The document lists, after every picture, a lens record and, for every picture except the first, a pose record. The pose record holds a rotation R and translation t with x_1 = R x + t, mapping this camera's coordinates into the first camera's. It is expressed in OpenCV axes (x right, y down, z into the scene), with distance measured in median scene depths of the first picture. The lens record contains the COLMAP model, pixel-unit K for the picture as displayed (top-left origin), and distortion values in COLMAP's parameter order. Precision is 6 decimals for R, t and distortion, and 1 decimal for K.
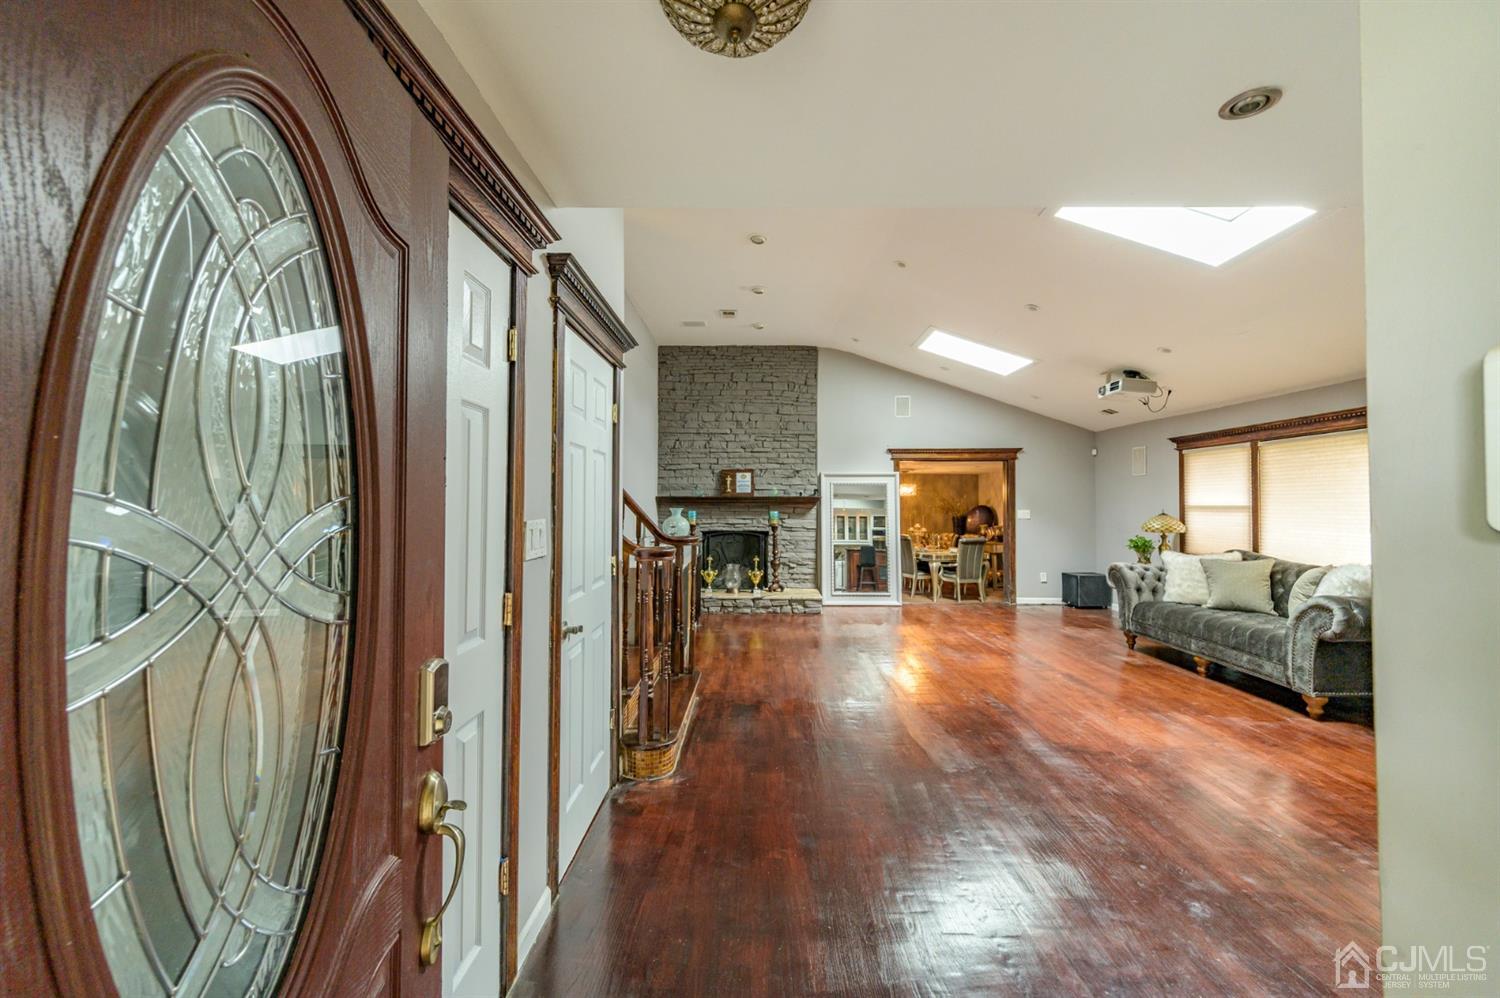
lens RADIAL K [[589.9, 0, 750.0], [0, 589.9, 499.0], [0, 0, 1]] dist [-0.000245, -0.000202]
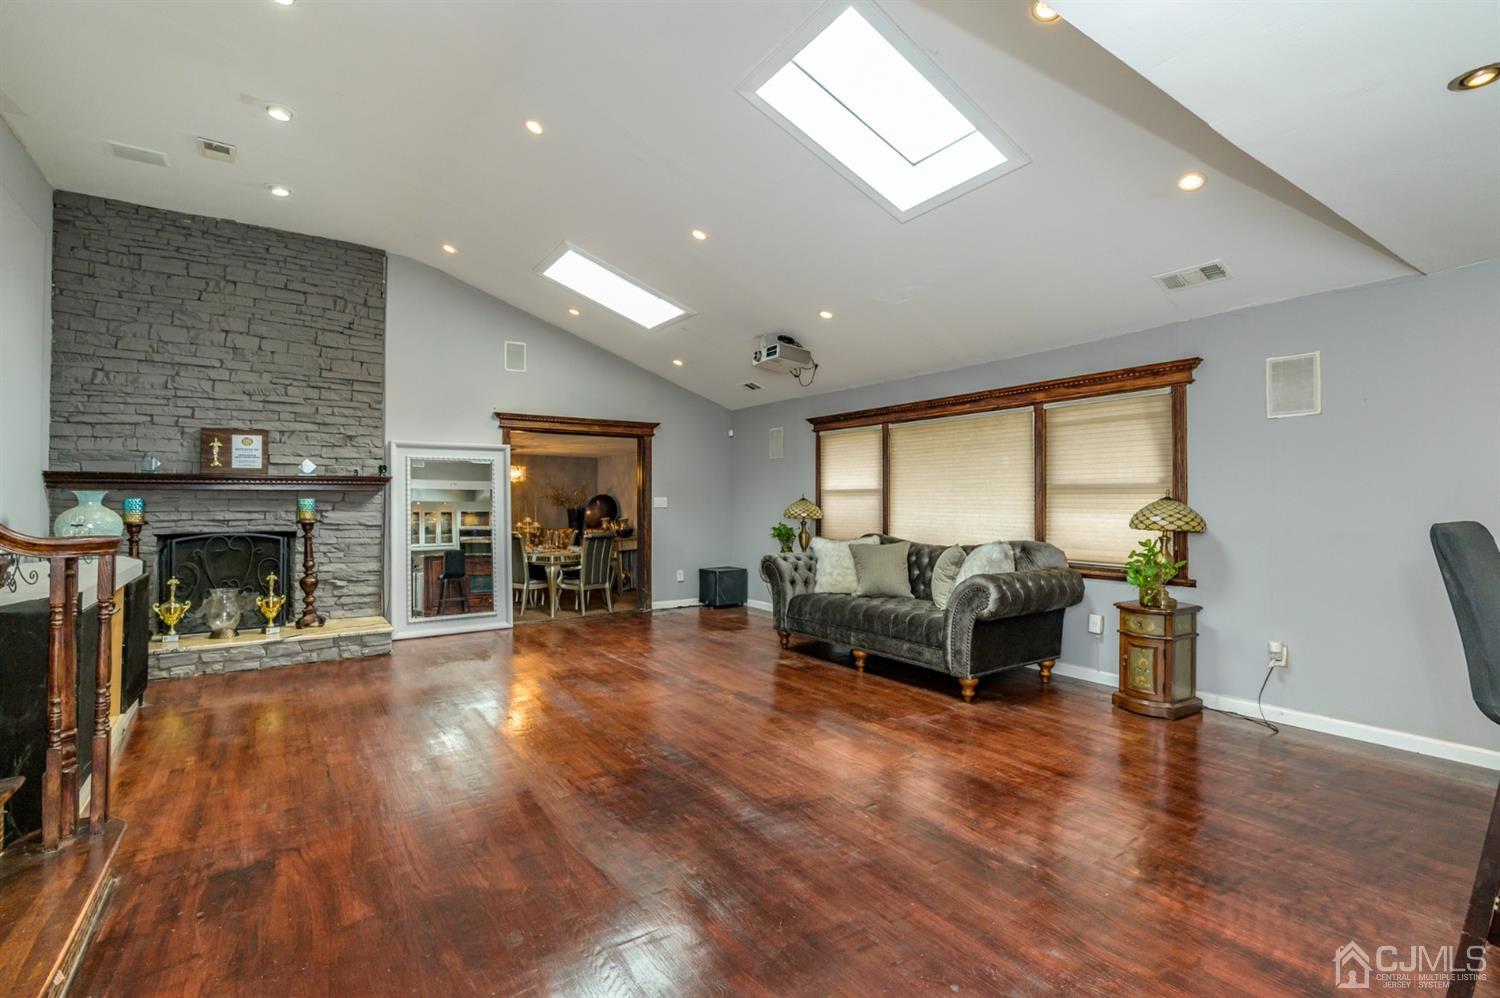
lens RADIAL K [[677.9, 0, 746.9], [0, 677.9, 491.2], [0, 0, 1]] dist [0.001777, -0.008464]
pose [[0.814587, 0.005146, 0.580018, 0.005261], [-0.002138, 0.999980, -0.005869, 0.019188], [-0.580037, 0.003541, 0.814583, 0.175471]]
